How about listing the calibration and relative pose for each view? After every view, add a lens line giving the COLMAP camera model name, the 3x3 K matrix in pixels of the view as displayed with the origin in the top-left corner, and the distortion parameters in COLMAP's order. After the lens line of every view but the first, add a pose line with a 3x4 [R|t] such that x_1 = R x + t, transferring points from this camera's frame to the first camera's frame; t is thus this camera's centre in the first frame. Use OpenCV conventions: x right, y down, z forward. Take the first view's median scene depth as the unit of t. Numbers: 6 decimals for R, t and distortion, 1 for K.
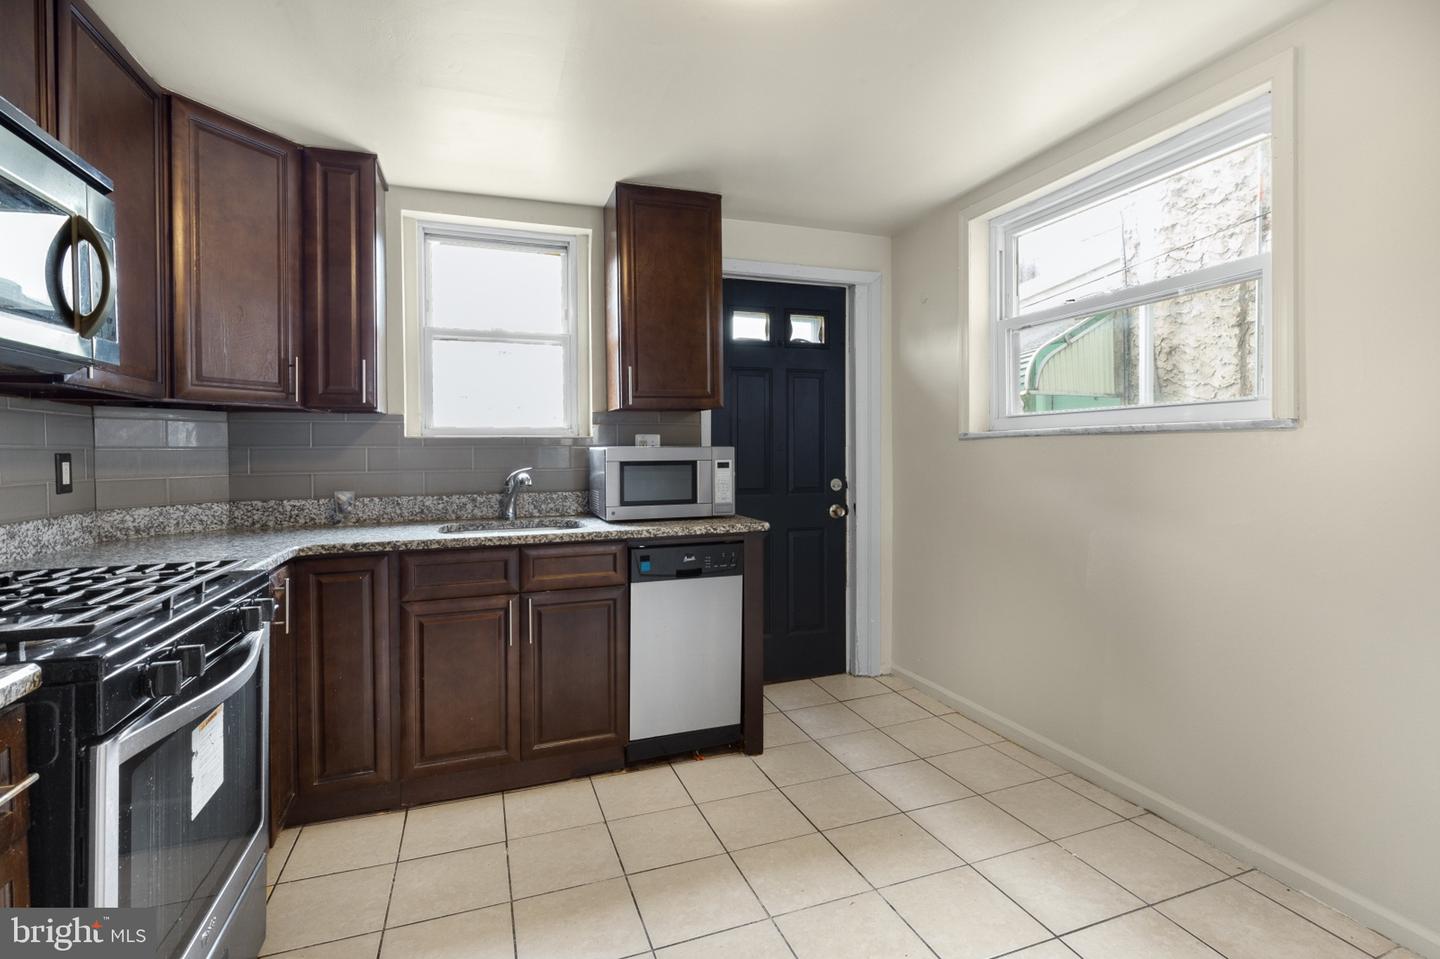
lens RADIAL K [[673.9, 0, 722.2], [0, 673.9, 469.0], [0, 0, 1]] dist [0.000134, -0.000124]
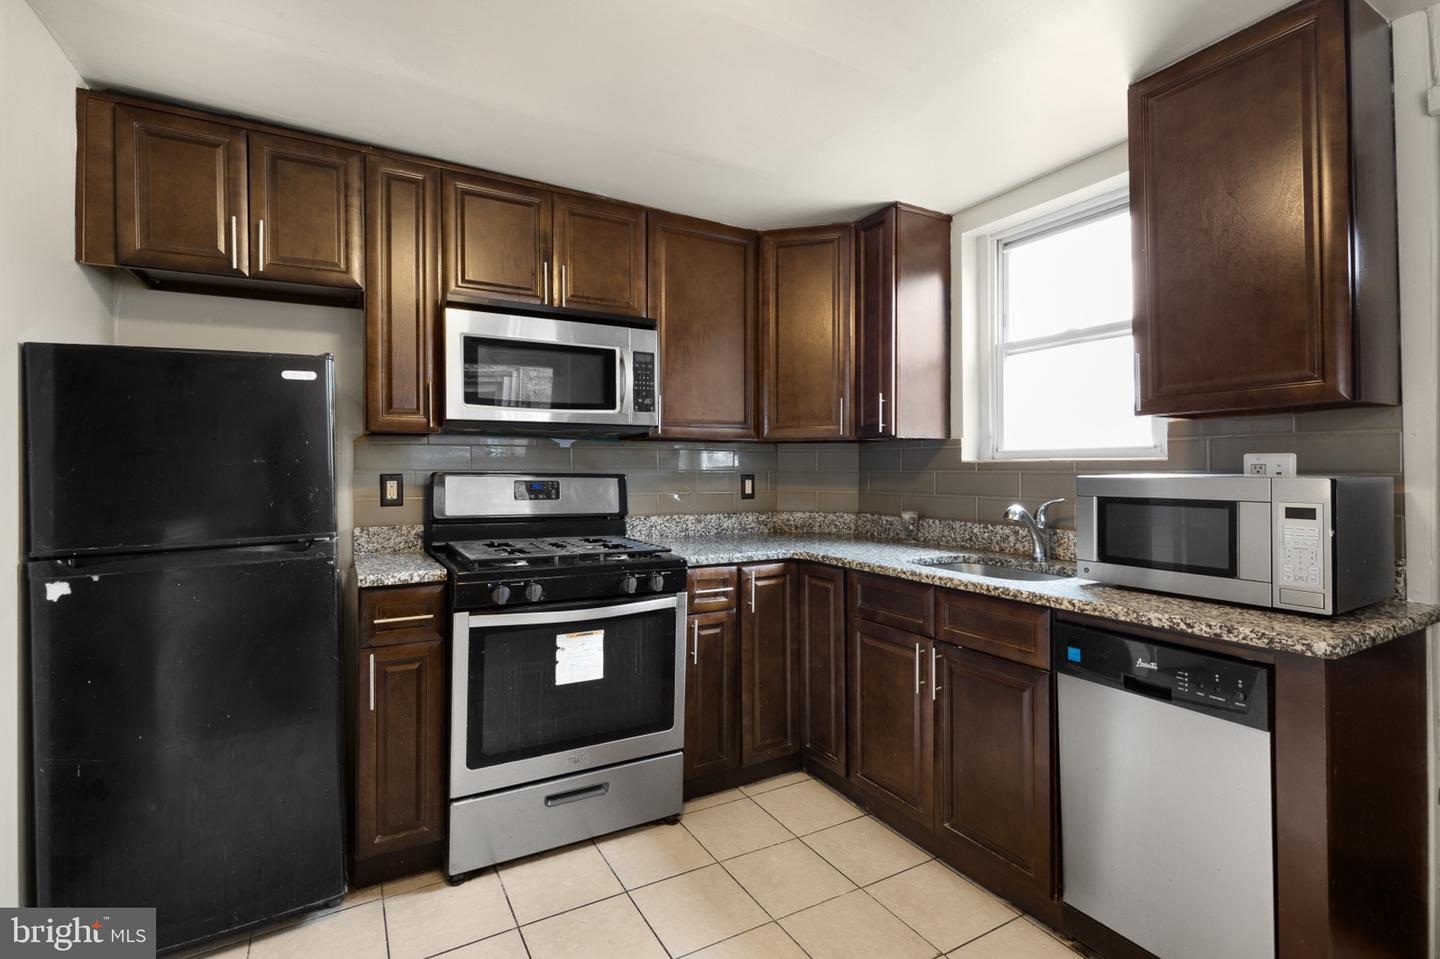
lens RADIAL K [[673.9, 0, 722.2], [0, 673.9, 469.0], [0, 0, 1]] dist [0.000134, -0.000124]
pose [[0.163809, 0.008589, -0.986455, 0.490300], [-0.029986, 0.999543, 0.003723, -0.032081], [0.986036, 0.028970, 0.163992, 0.534099]]
